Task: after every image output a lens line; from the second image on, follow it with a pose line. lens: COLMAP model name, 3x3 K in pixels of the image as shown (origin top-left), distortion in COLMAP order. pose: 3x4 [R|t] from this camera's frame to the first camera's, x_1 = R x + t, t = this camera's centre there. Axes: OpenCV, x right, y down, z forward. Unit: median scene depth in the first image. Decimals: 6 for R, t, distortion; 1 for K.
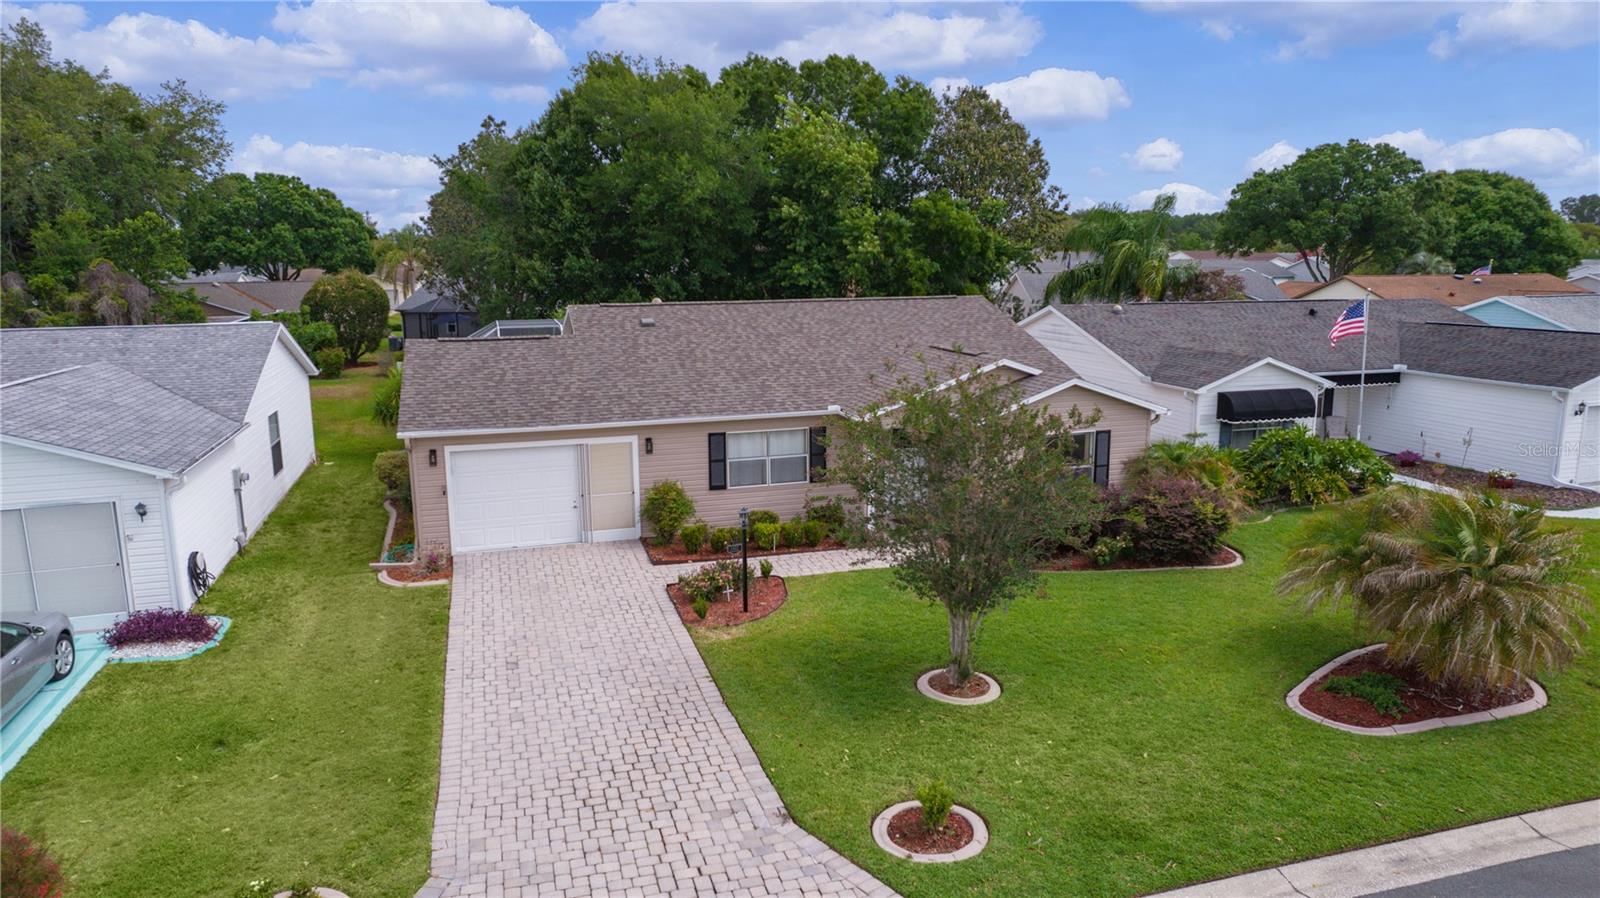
lens RADIAL K [[1023.8, 0, 799.7], [0, 1023.8, 423.5], [0, 0, 1]] dist [-0.090478, 0.093884]
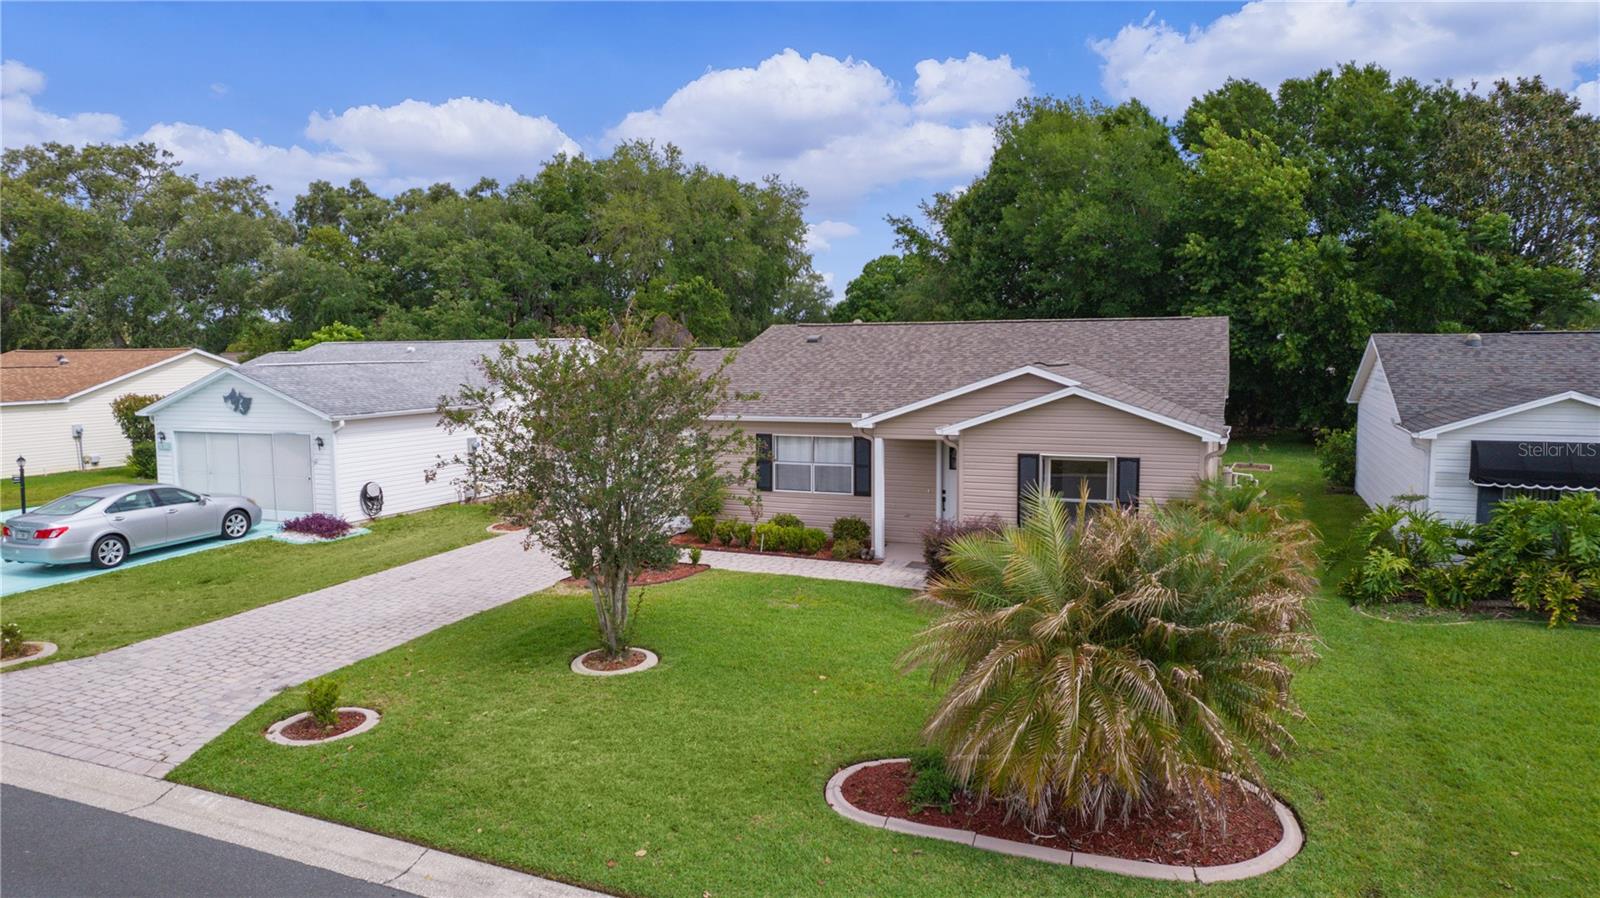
lens RADIAL K [[1023.8, 0, 799.7], [0, 1023.8, 423.5], [0, 0, 1]] dist [-0.090478, 0.093884]
pose [[0.767967, 0.049711, -0.638558, 0.599058], [-0.102156, 0.993727, -0.045498, 0.041505], [0.632290, 0.100173, 0.768228, 0.239328]]
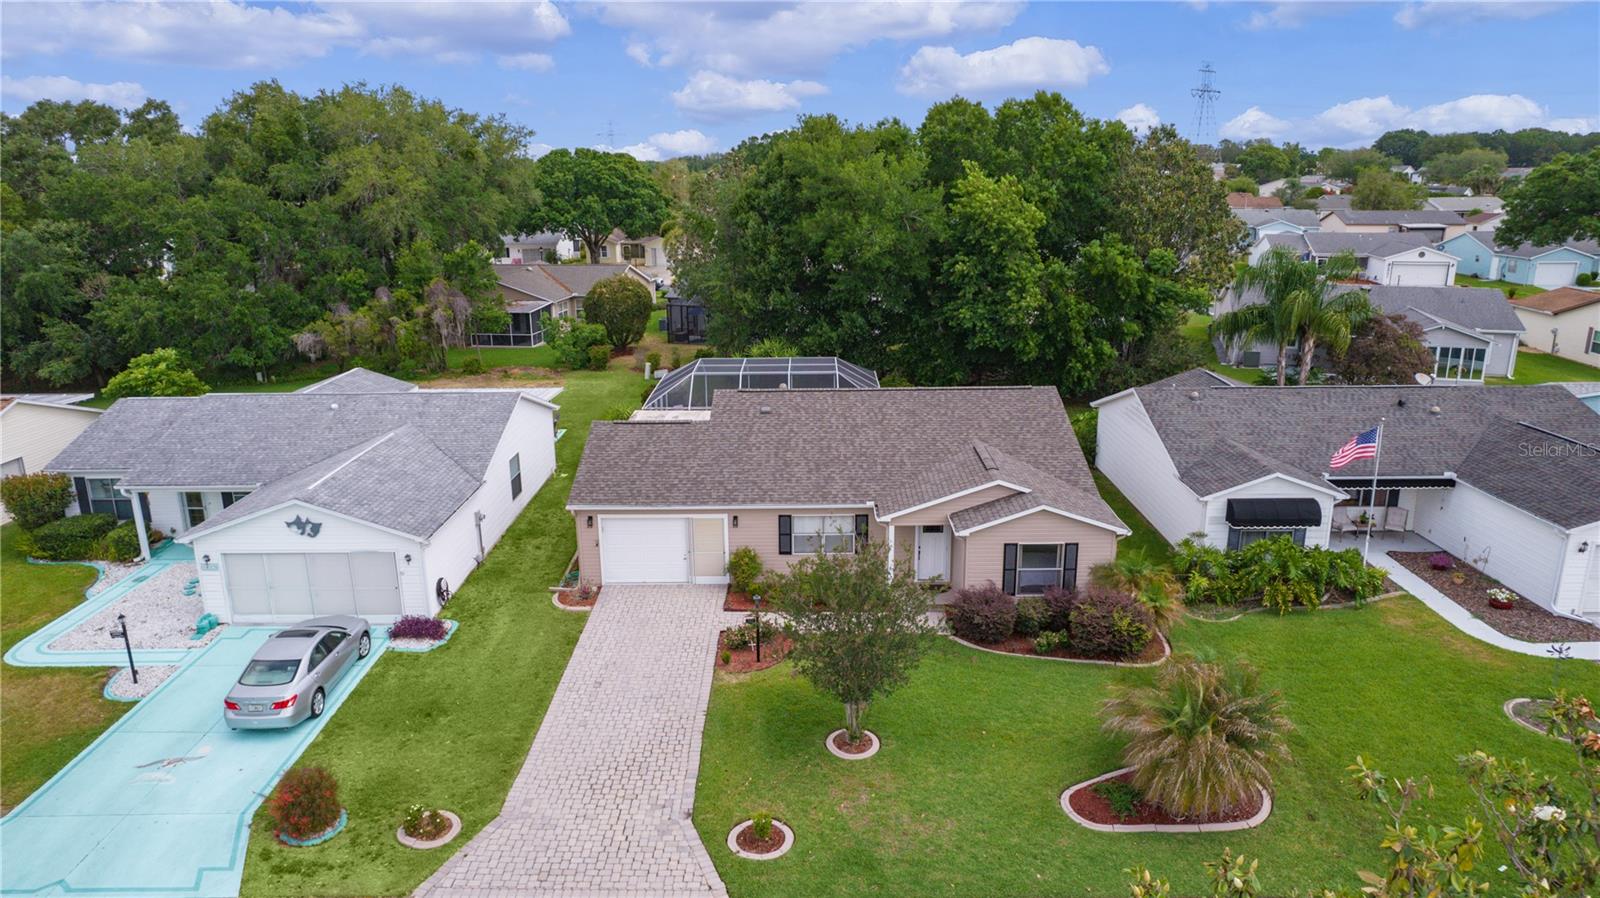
lens RADIAL K [[1021.5, 0, 800.2], [0, 1021.5, 407.3], [0, 0, 1]] dist [-0.047171, 0.034308]
pose [[0.954910, 0.065025, -0.289686, 0.331527], [-0.046503, 0.996436, 0.070375, -0.235784], [0.293230, -0.053730, 0.954531, -0.308548]]
